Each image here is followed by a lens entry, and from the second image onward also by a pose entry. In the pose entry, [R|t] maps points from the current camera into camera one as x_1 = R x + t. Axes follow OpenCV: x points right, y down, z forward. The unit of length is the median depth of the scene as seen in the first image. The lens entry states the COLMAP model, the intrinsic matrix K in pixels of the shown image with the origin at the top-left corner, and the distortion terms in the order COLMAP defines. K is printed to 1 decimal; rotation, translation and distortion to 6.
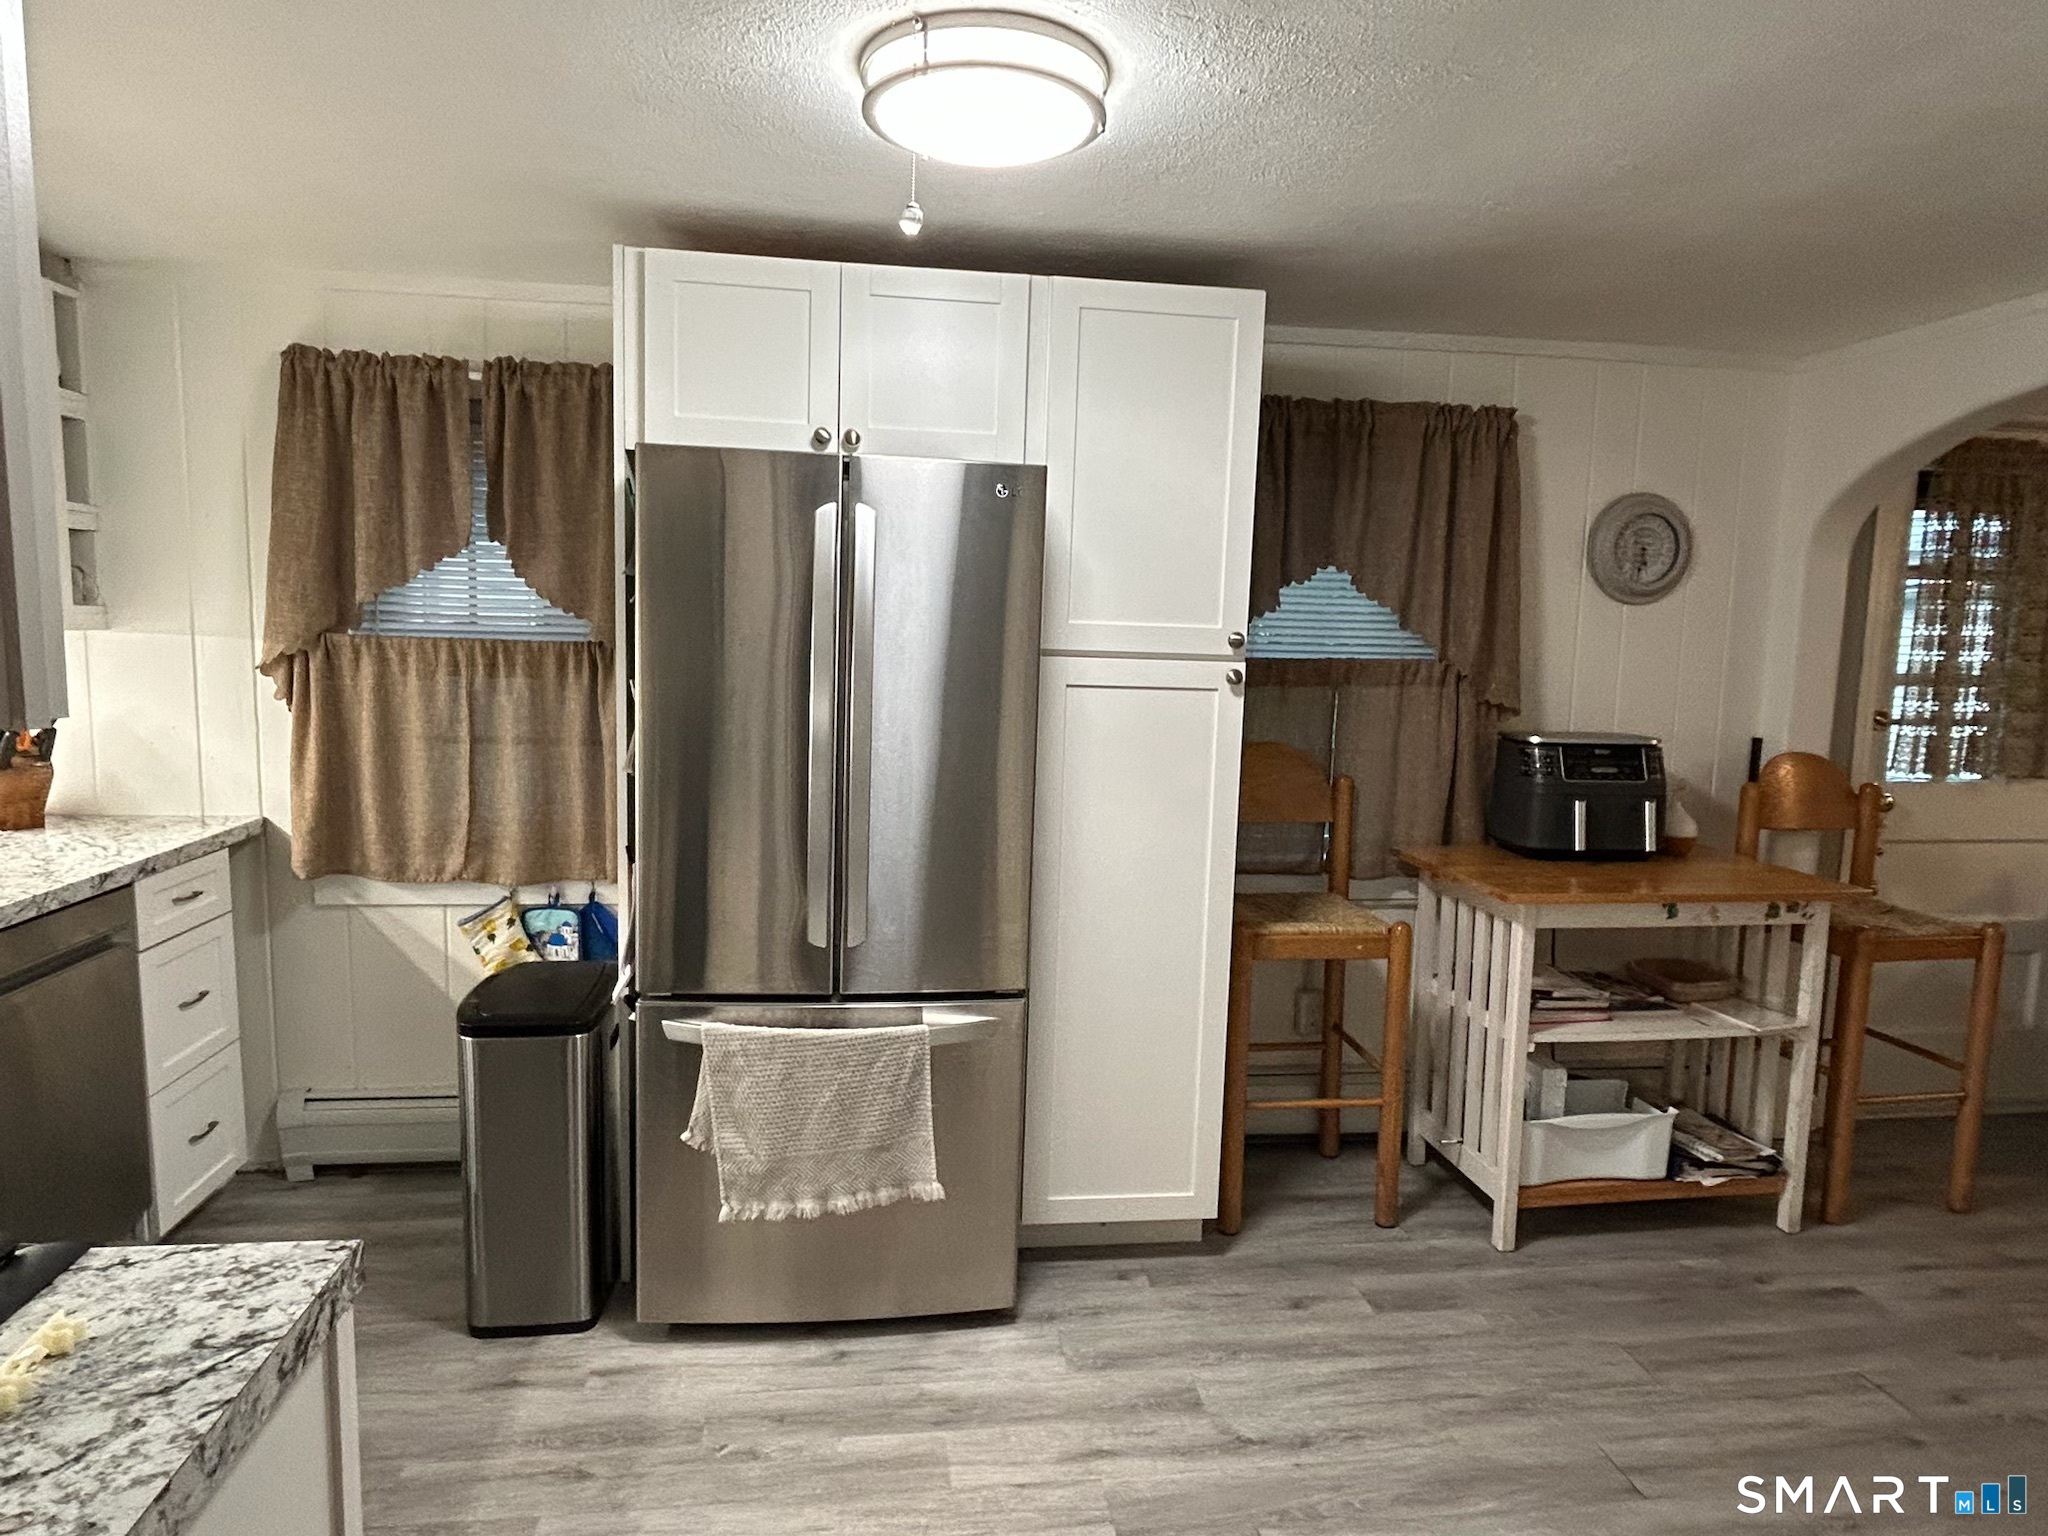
lens RADIAL K [[1229.5, 0, 1024.3], [0, 1229.5, 771.0], [0, 0, 1]] dist [-0.006891, 0.000762]
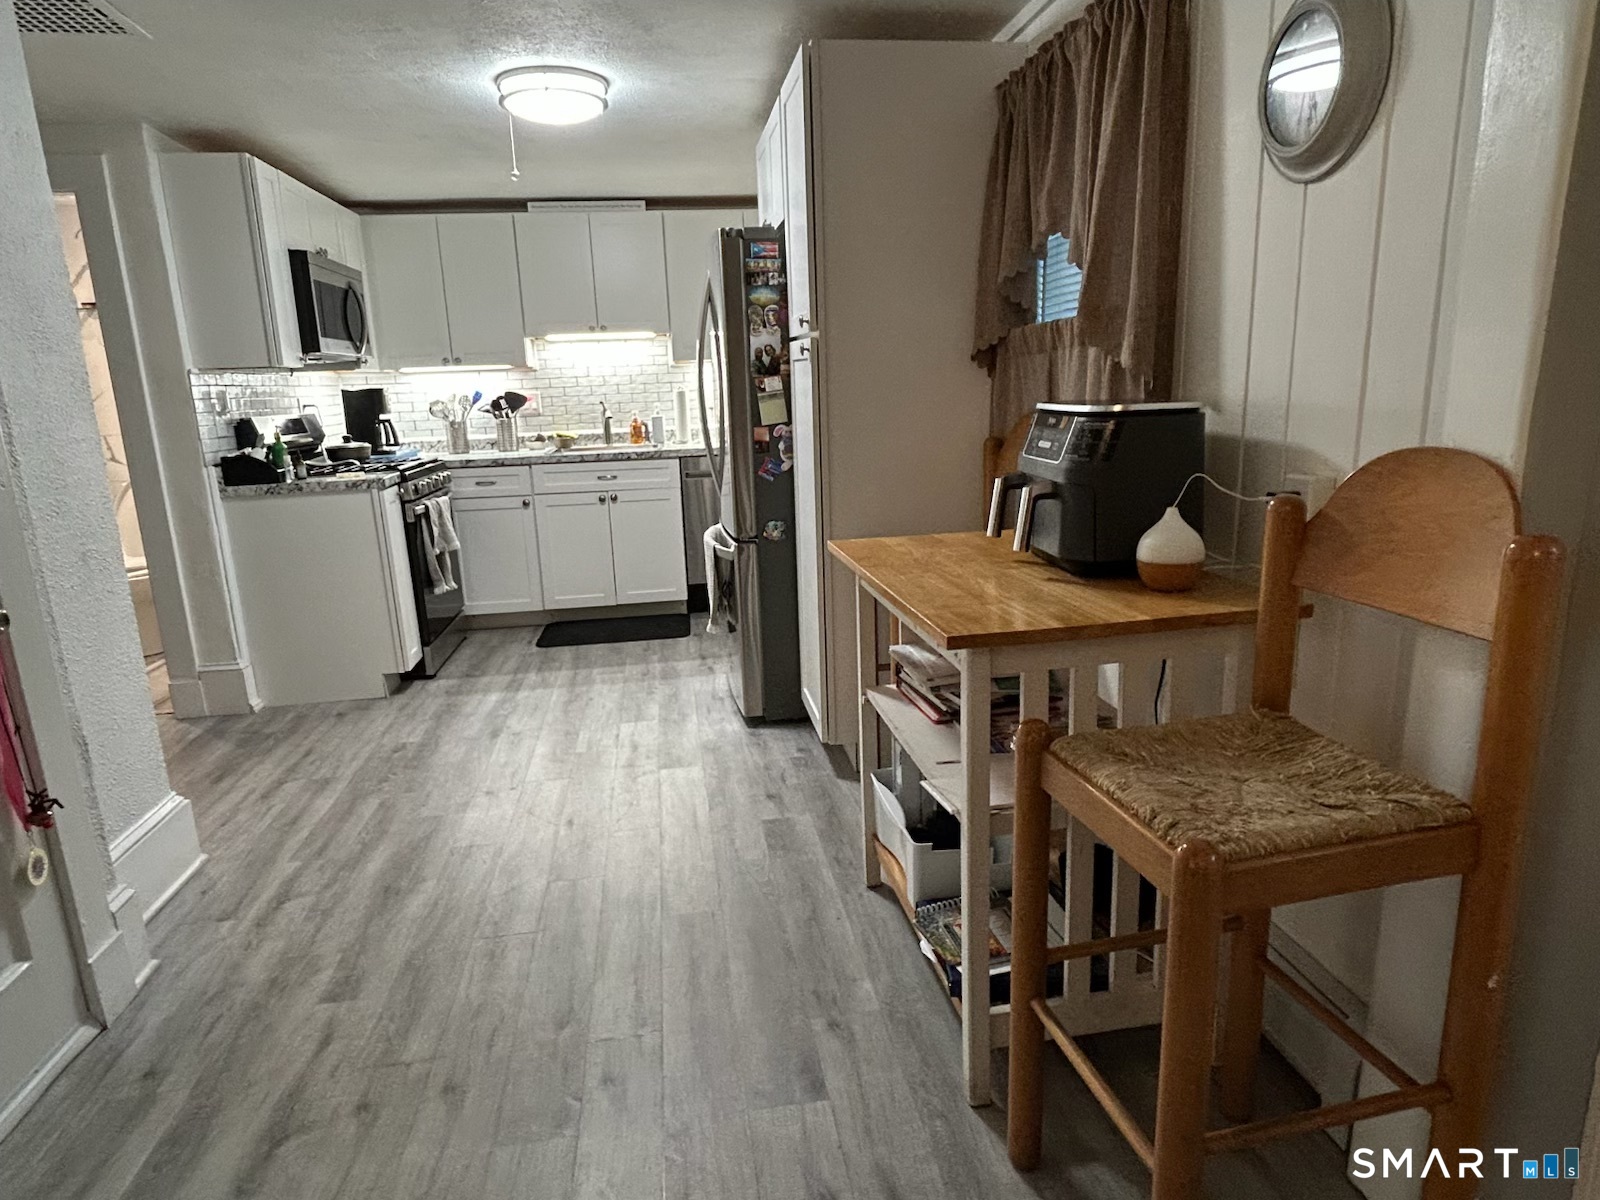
lens RADIAL K [[960.6, 0, 798.4], [0, 960.6, 613.5], [0, 0, 1]] dist [-0.006891, 0.000762]
pose [[0.006425, 0.210437, -0.977586, 1.377717], [-0.076839, 0.974820, 0.209337, -0.009959], [0.997023, 0.073772, 0.022433, 1.073348]]
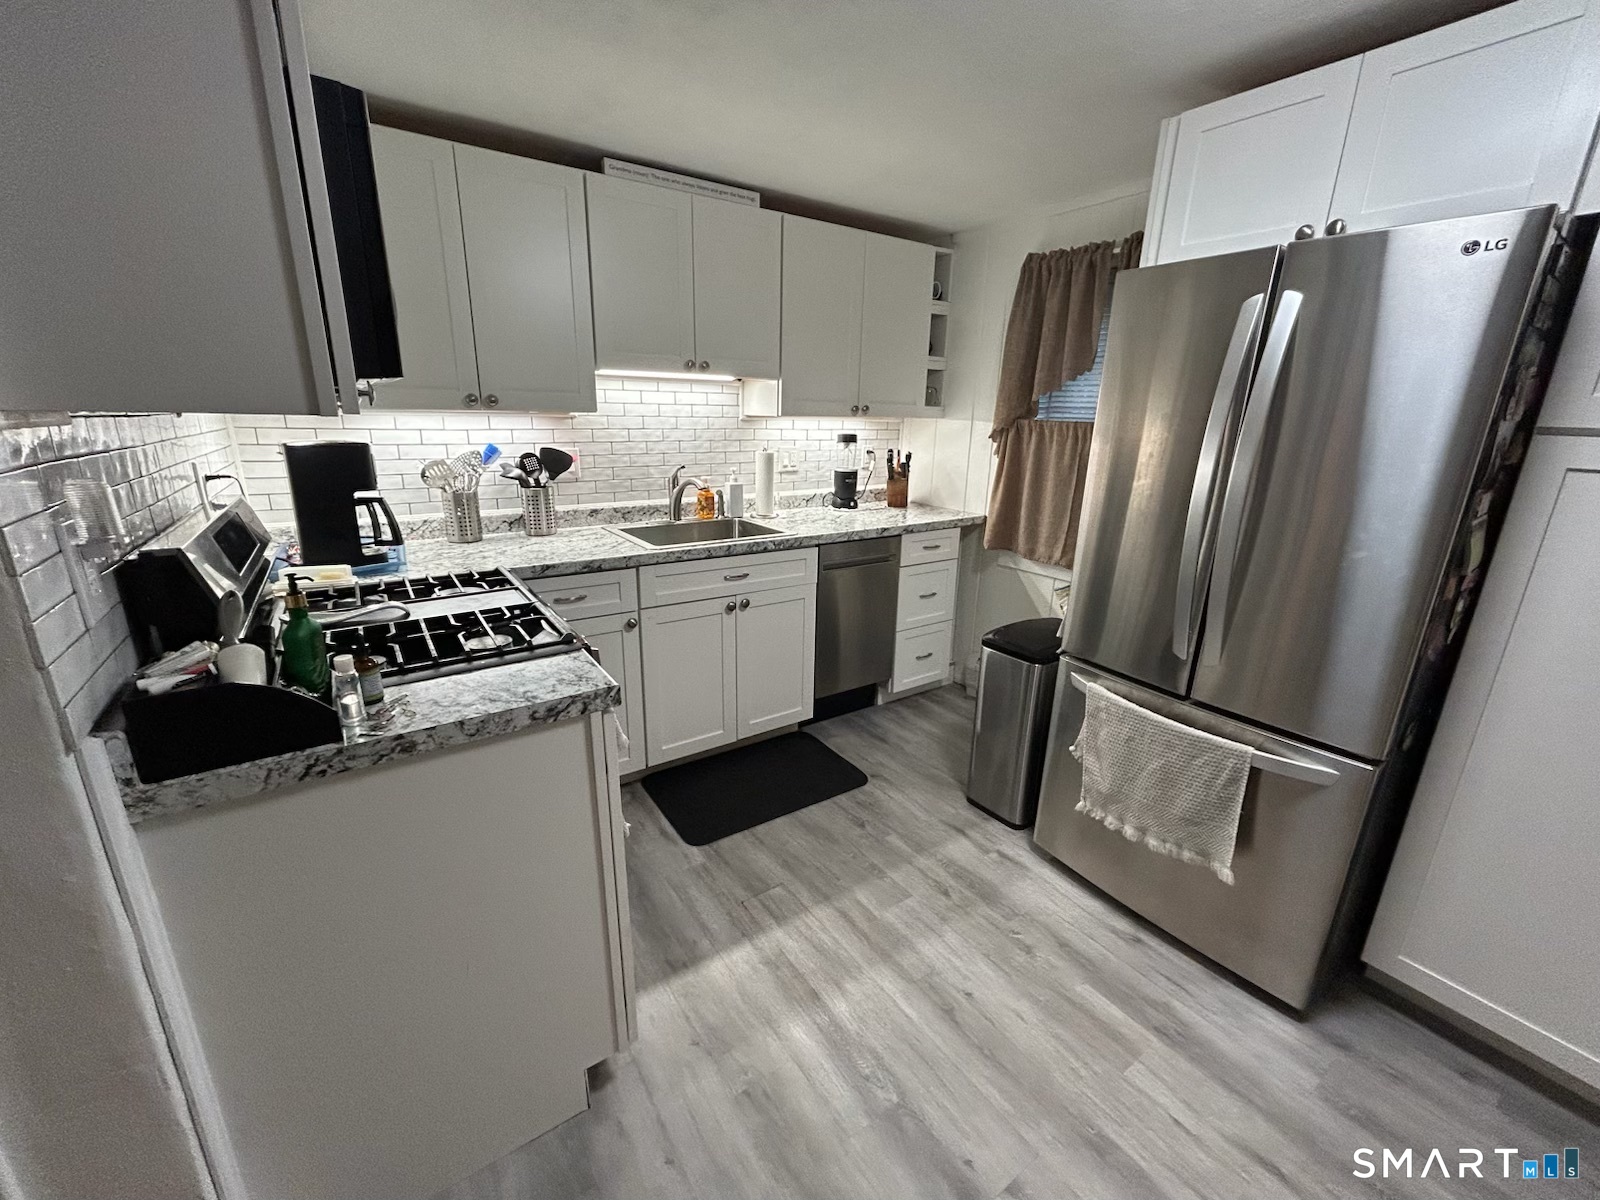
lens RADIAL K [[653.2, 0, 802.0], [0, 653.2, 598.6], [0, 0, 1]] dist [-0.002669, 0.001107]
pose [[0.451393, 0.228497, -0.862573, 0.229661], [-0.110026, 0.973534, 0.200313, -0.012898], [0.885516, 0.004485, 0.464588, 0.308114]]
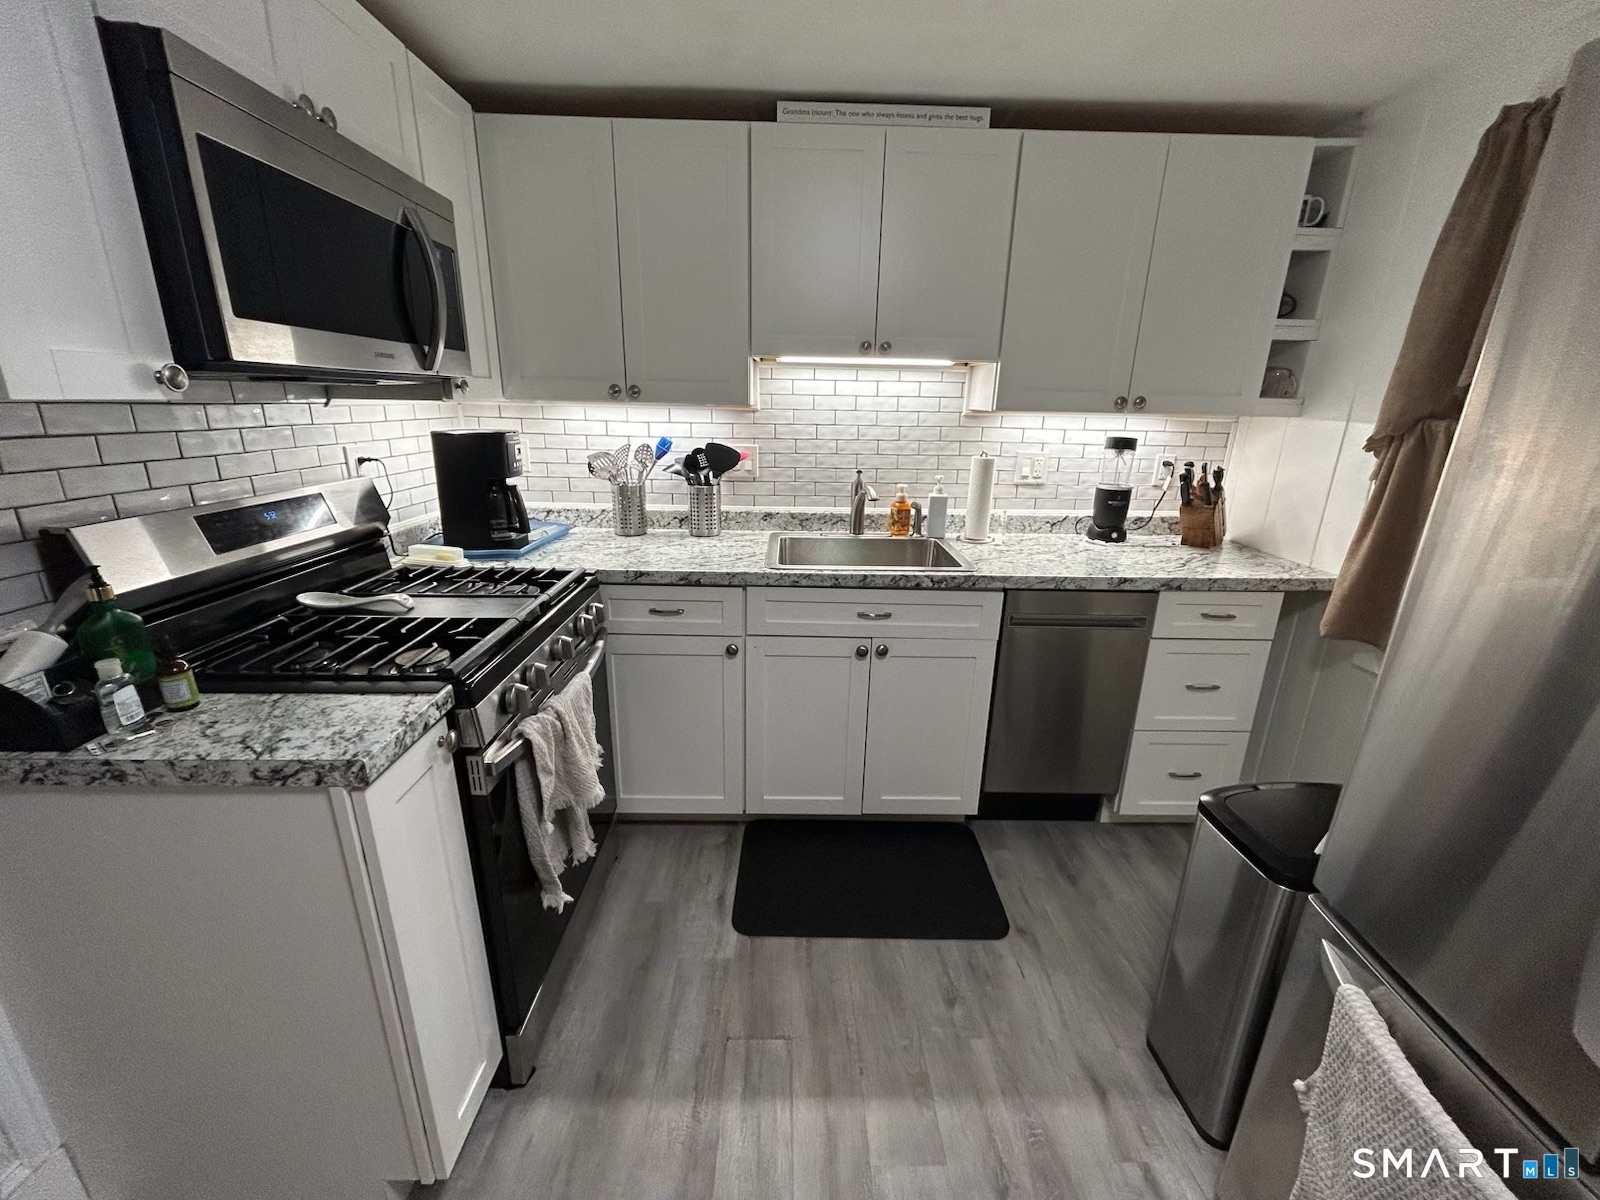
lens RADIAL K [[653.2, 0, 799.8], [0, 653.2, 598.1], [0, 0, 1]] dist [-0.002669, 0.001107]
pose [[-0.118511, 0.261264, -0.957965, 0.067958], [-0.136958, 0.951241, 0.276374, -0.058735], [0.983462, 0.163954, -0.076950, 0.657181]]
